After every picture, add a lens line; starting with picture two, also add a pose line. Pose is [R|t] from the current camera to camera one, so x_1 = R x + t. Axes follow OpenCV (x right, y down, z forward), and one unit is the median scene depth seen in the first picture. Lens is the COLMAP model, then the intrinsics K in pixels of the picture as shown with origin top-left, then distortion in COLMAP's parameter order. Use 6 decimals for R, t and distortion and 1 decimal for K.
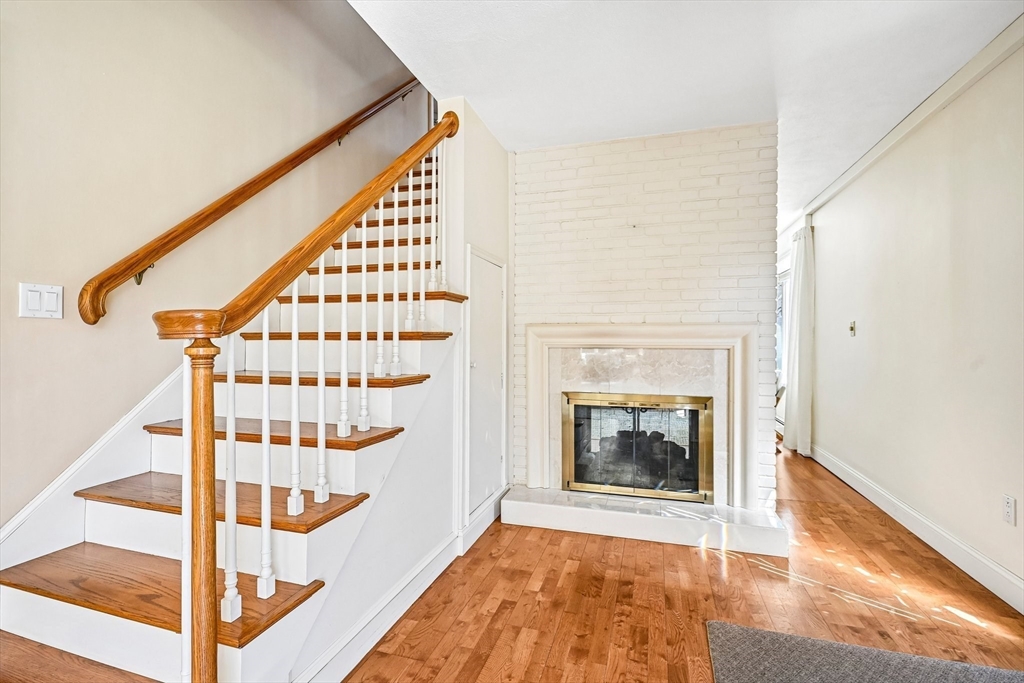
lens RADIAL K [[458.8, 0, 511.0], [0, 458.8, 341.4], [0, 0, 1]] dist [-0.000969, 0.000294]
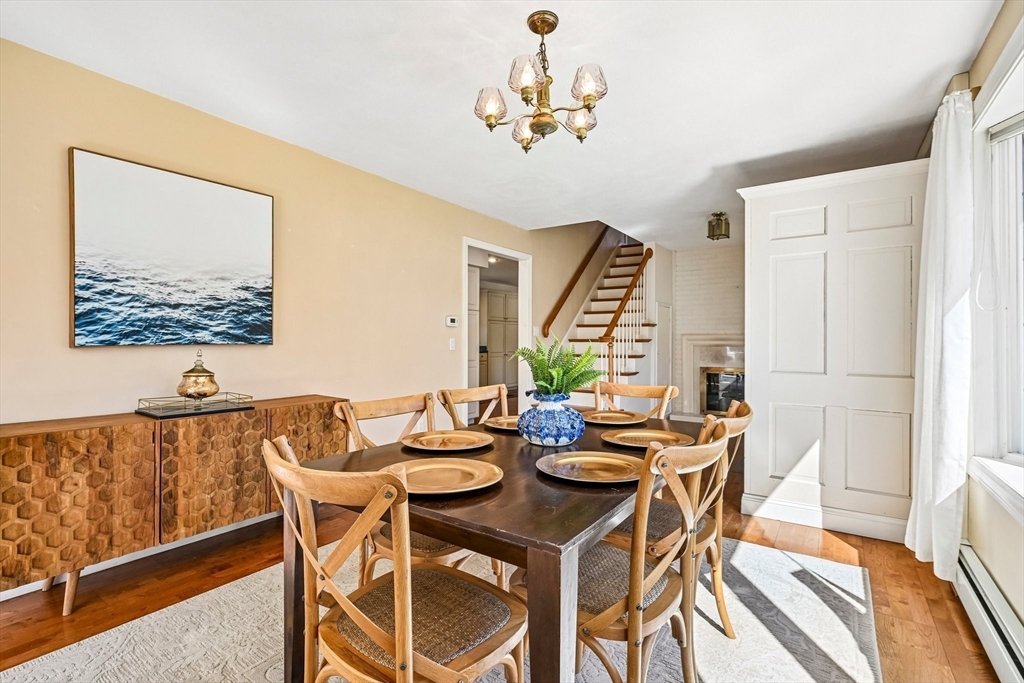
lens RADIAL K [[458.8, 0, 511.0], [0, 458.8, 341.4], [0, 0, 1]] dist [-0.000969, 0.000294]
pose [[0.953314, -0.001590, -0.301978, -0.080137], [0.000946, 0.999997, -0.002280, -0.002284], [0.301981, 0.001888, 0.953312, -1.272132]]
